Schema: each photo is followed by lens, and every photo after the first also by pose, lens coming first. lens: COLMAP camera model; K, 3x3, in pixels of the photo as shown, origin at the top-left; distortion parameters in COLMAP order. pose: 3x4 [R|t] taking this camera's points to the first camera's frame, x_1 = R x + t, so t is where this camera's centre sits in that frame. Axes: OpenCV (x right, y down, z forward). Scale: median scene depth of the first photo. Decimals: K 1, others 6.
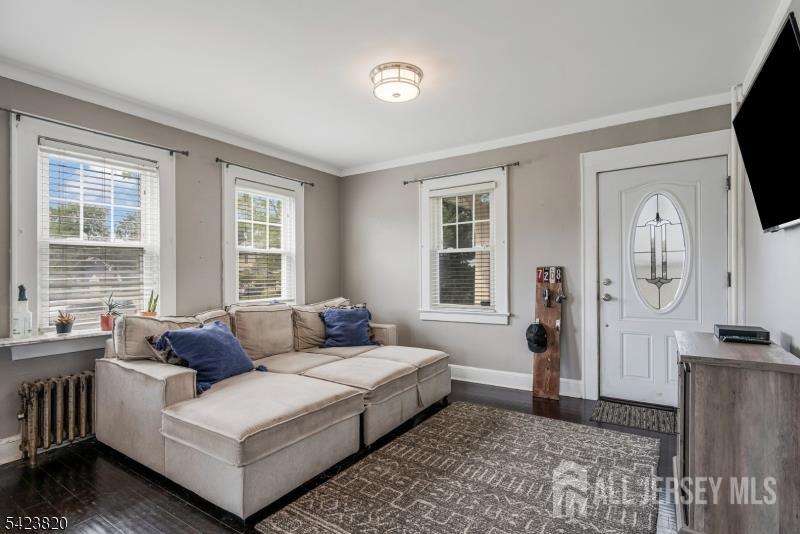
lens RADIAL K [[387.5, 0, 401.0], [0, 387.5, 276.7], [0, 0, 1]] dist [-0.008126, 0.000701]
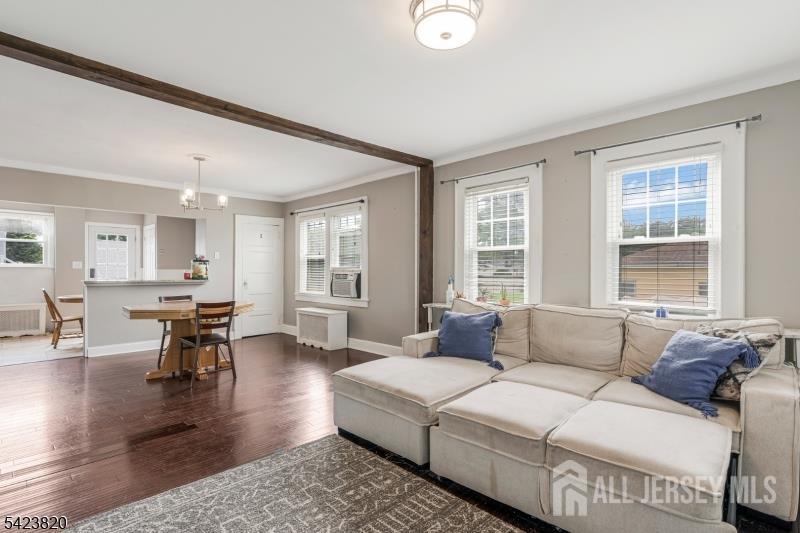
lens RADIAL K [[368.8, 0, 417.2], [0, 368.8, 268.6], [0, 0, 1]] dist [-0.005078, -0.000008]
pose [[-0.145755, 0.004128, -0.989312, 0.490902], [-0.009887, 0.999935, 0.005629, -0.013112], [0.989271, 0.010602, -0.145705, 0.729587]]
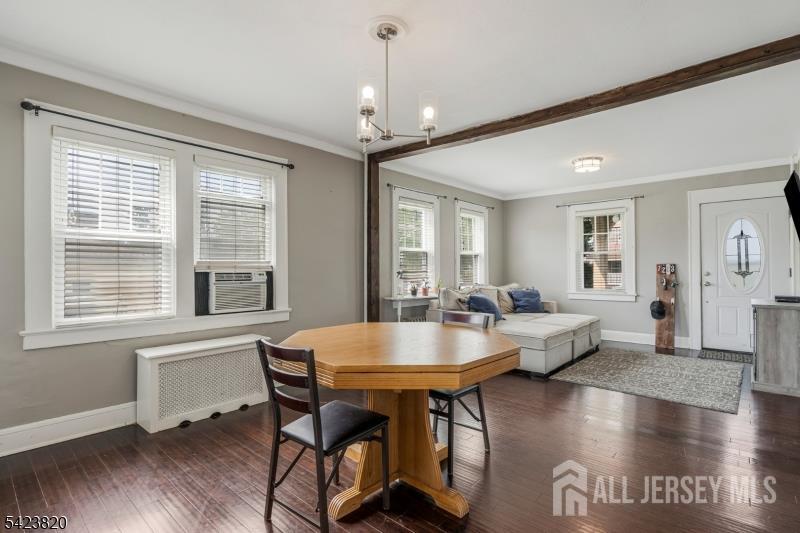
lens RADIAL K [[387.5, 0, 418.1], [0, 387.5, 262.1], [0, 0, 1]] dist [-0.008126, 0.000701]
pose [[0.992562, 0.005999, -0.121595, -0.423823], [-0.008945, 0.999679, -0.023702, 0.013391], [0.121414, 0.024613, 0.992297, -0.668394]]
